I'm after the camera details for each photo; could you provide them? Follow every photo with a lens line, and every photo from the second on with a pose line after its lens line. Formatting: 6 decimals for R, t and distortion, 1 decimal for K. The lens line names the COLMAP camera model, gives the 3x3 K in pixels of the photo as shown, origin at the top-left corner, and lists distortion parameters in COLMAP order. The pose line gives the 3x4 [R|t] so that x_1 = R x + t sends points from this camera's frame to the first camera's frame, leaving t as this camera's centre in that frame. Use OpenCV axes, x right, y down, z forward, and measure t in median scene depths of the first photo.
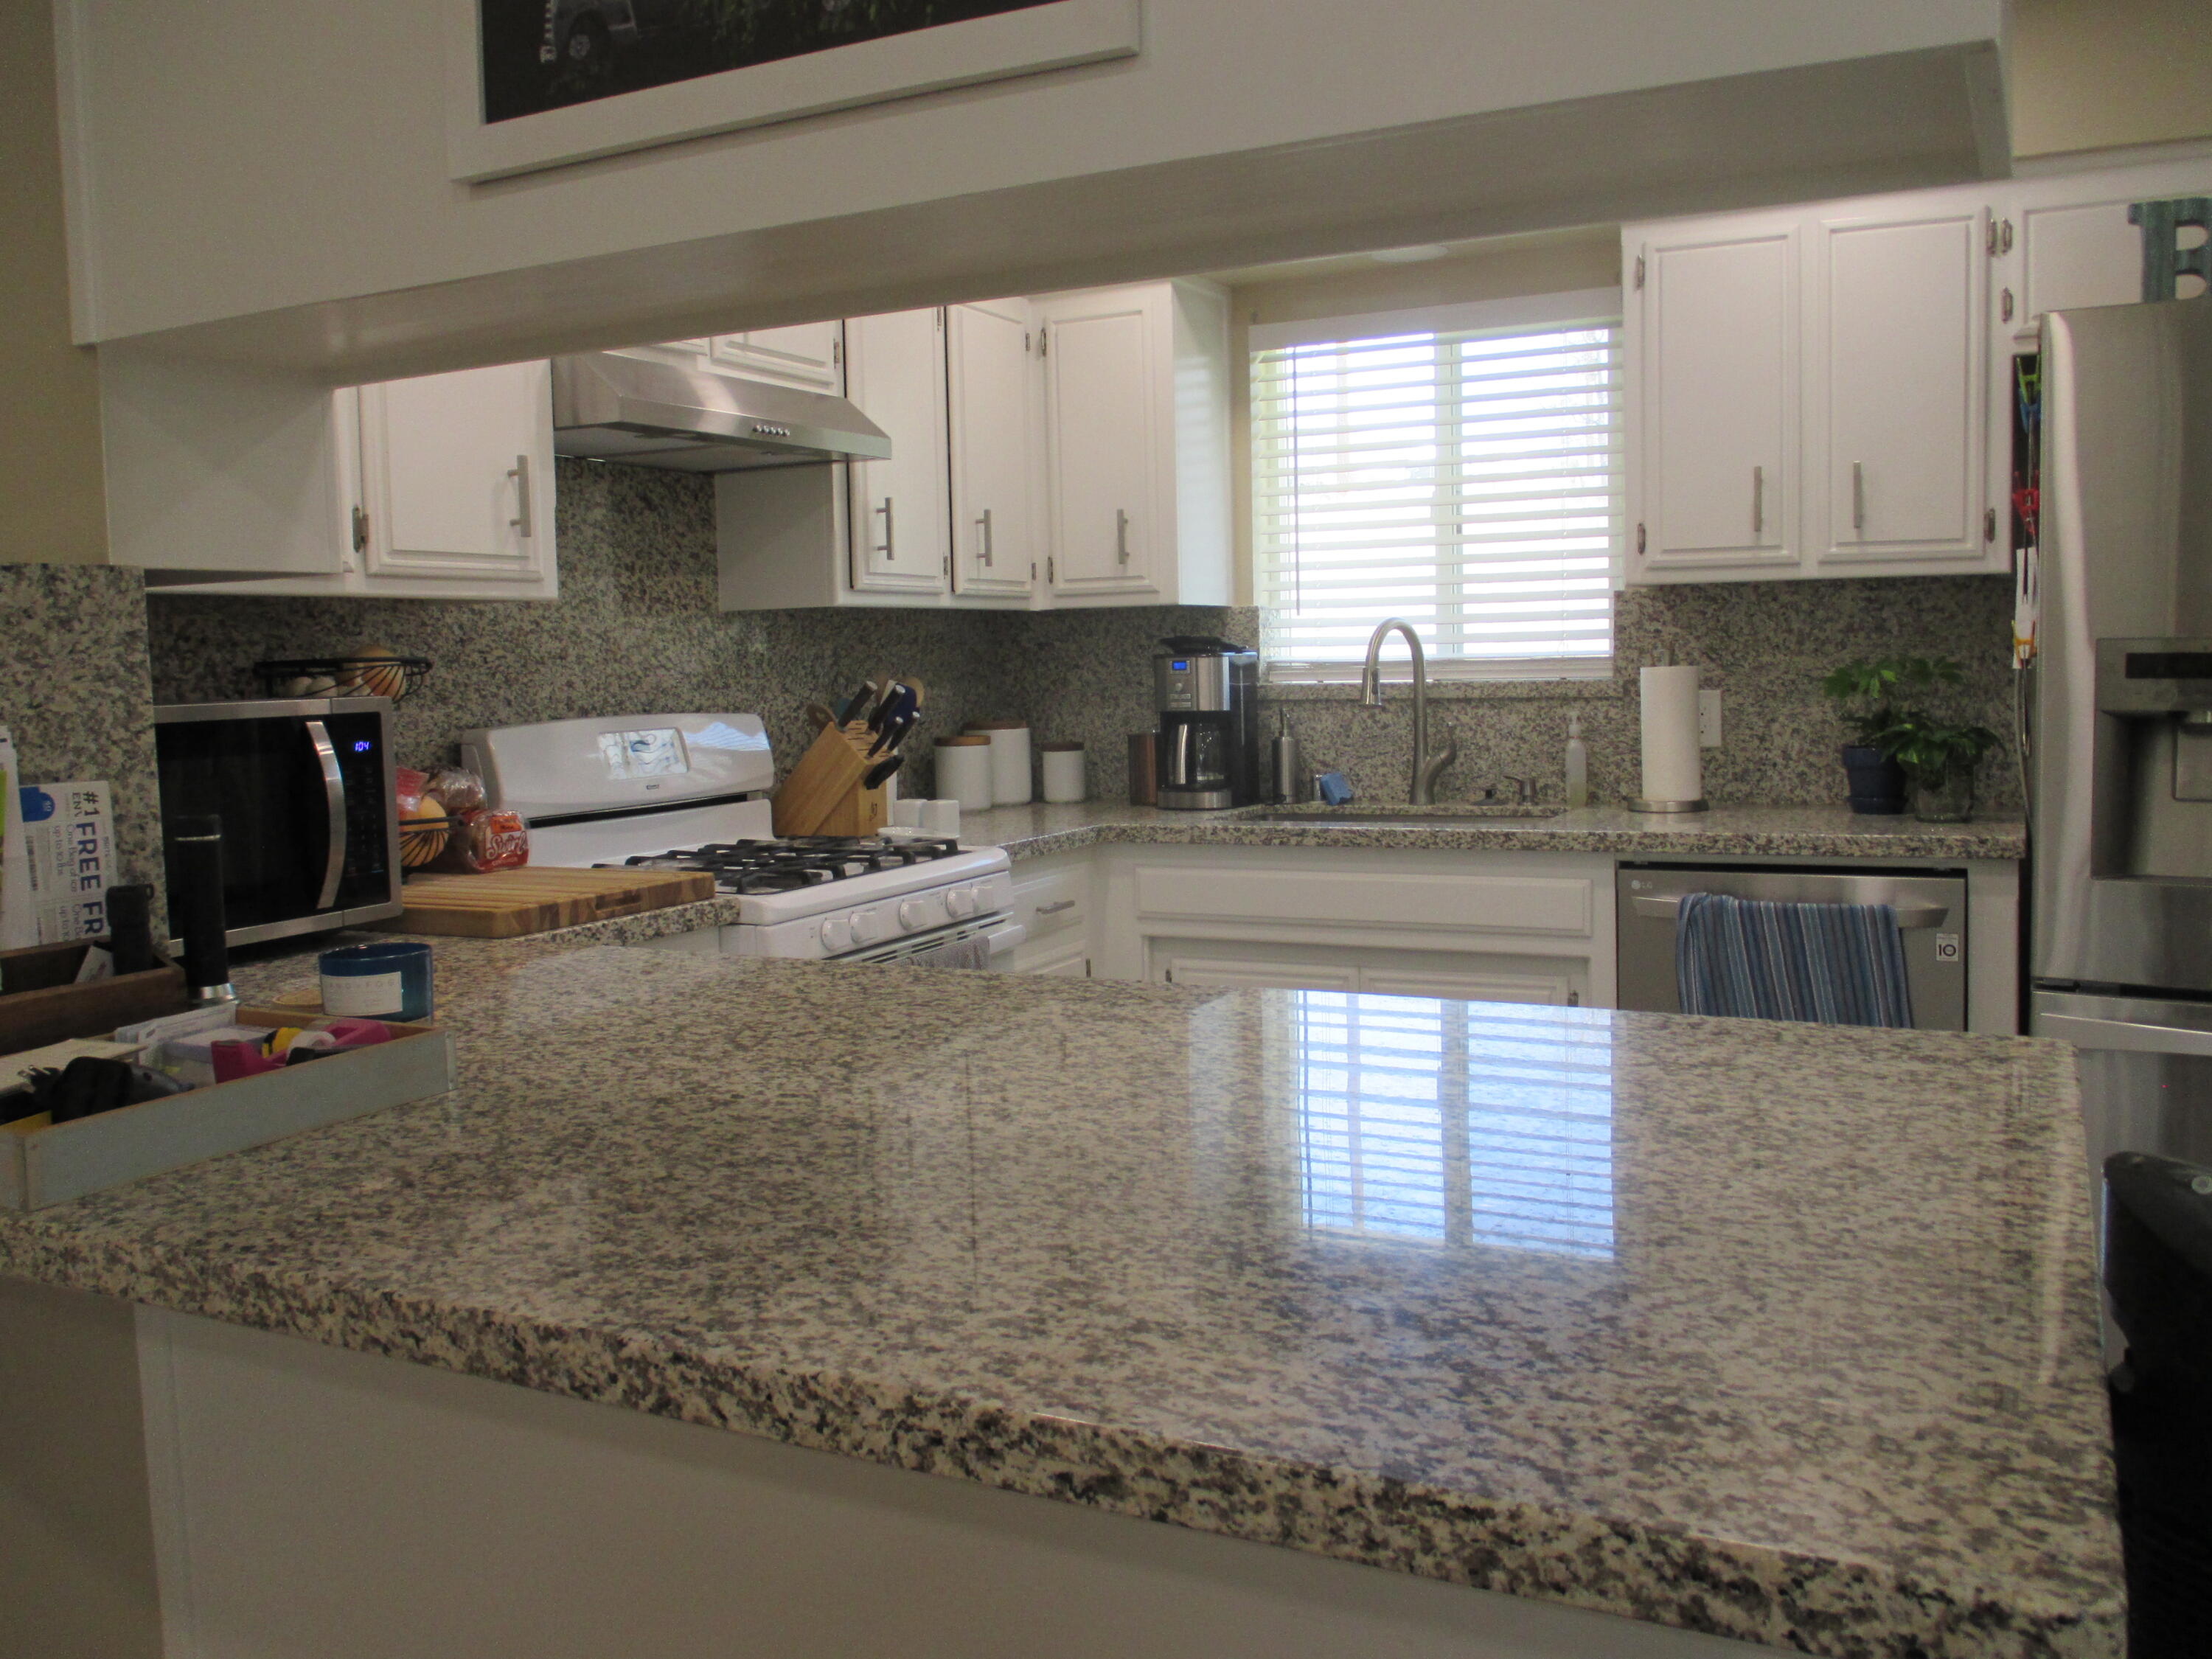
lens RADIAL K [[1828.4, 0, 1099.4], [0, 1828.4, 812.5], [0, 0, 1]] dist [-0.042316, 0.013769]
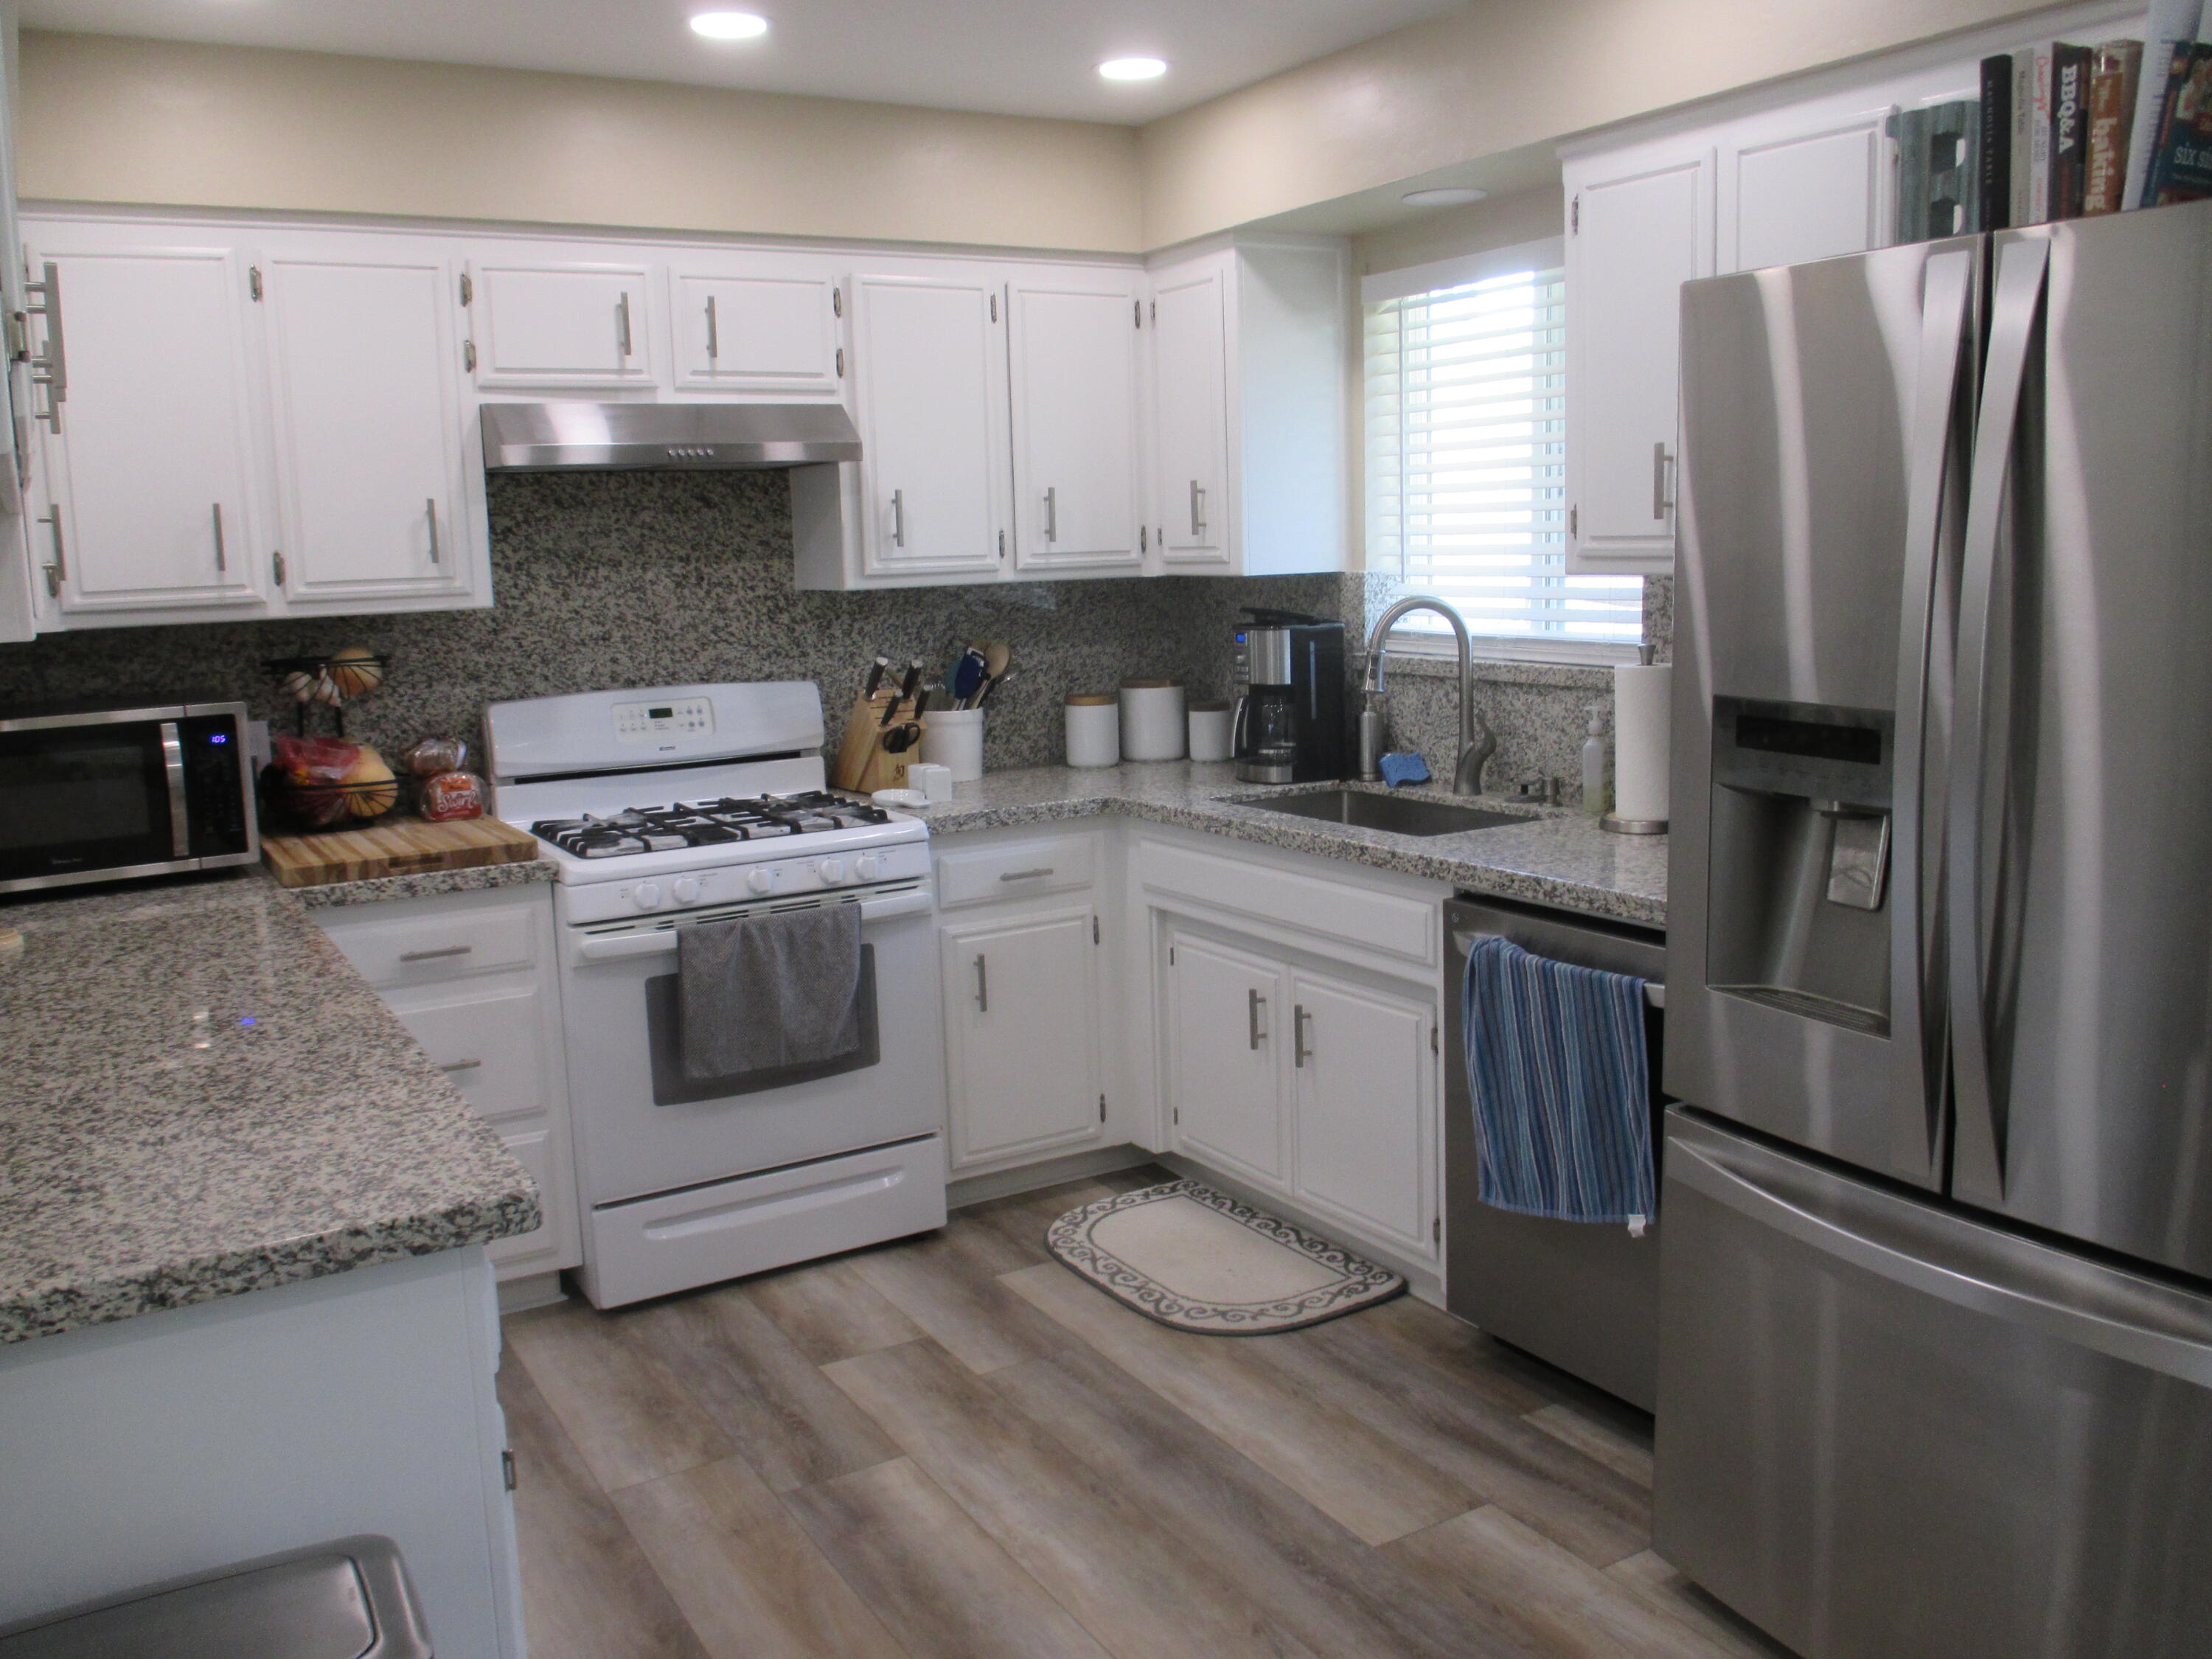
lens RADIAL K [[1828.4, 0, 1096.4], [0, 1828.4, 805.5], [0, 0, 1]] dist [-0.042316, 0.013769]
pose [[0.847739, 0.075173, -0.525060, 0.573953], [-0.033328, 0.995499, 0.088716, -0.084936], [0.529365, -0.057709, 0.846429, 0.125174]]
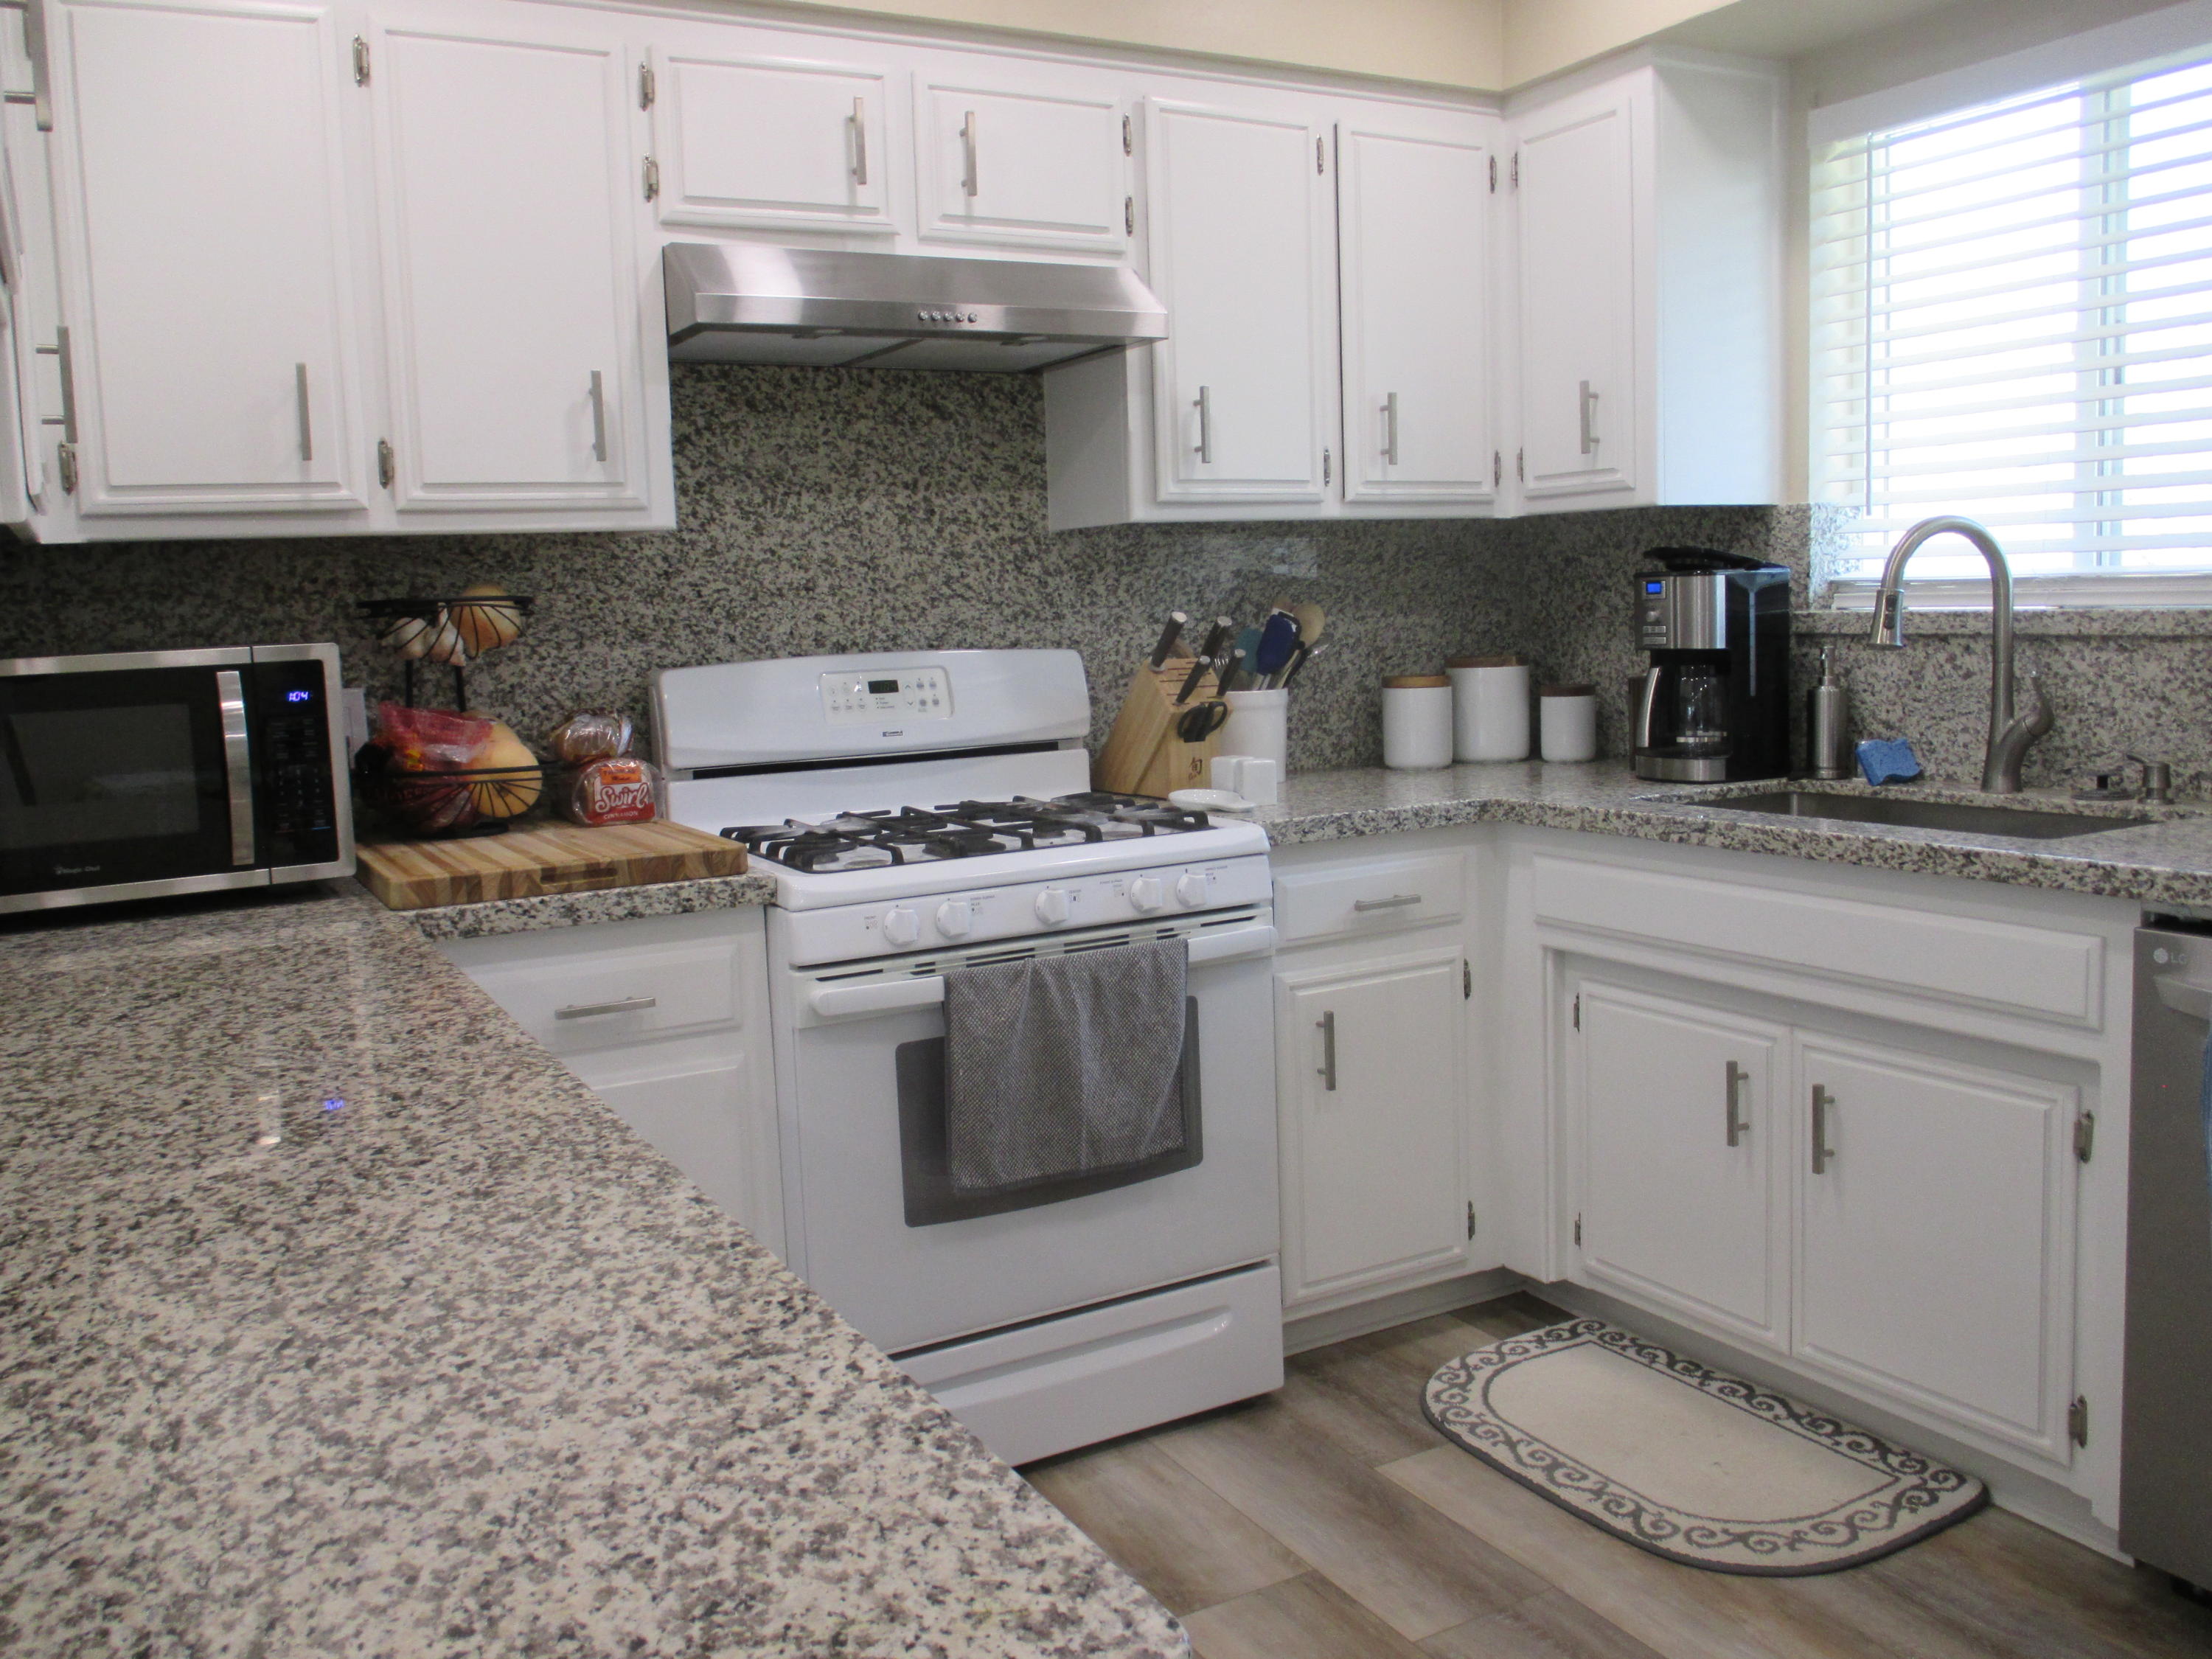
lens RADIAL K [[1828.4, 0, 1093.6], [0, 1828.4, 807.7], [0, 0, 1]] dist [-0.042316, 0.013769]
pose [[0.829778, 0.057978, -0.555073, 0.306496], [-0.031323, 0.997860, 0.057403, -0.029805], [0.557213, -0.030246, 0.829818, 0.289971]]
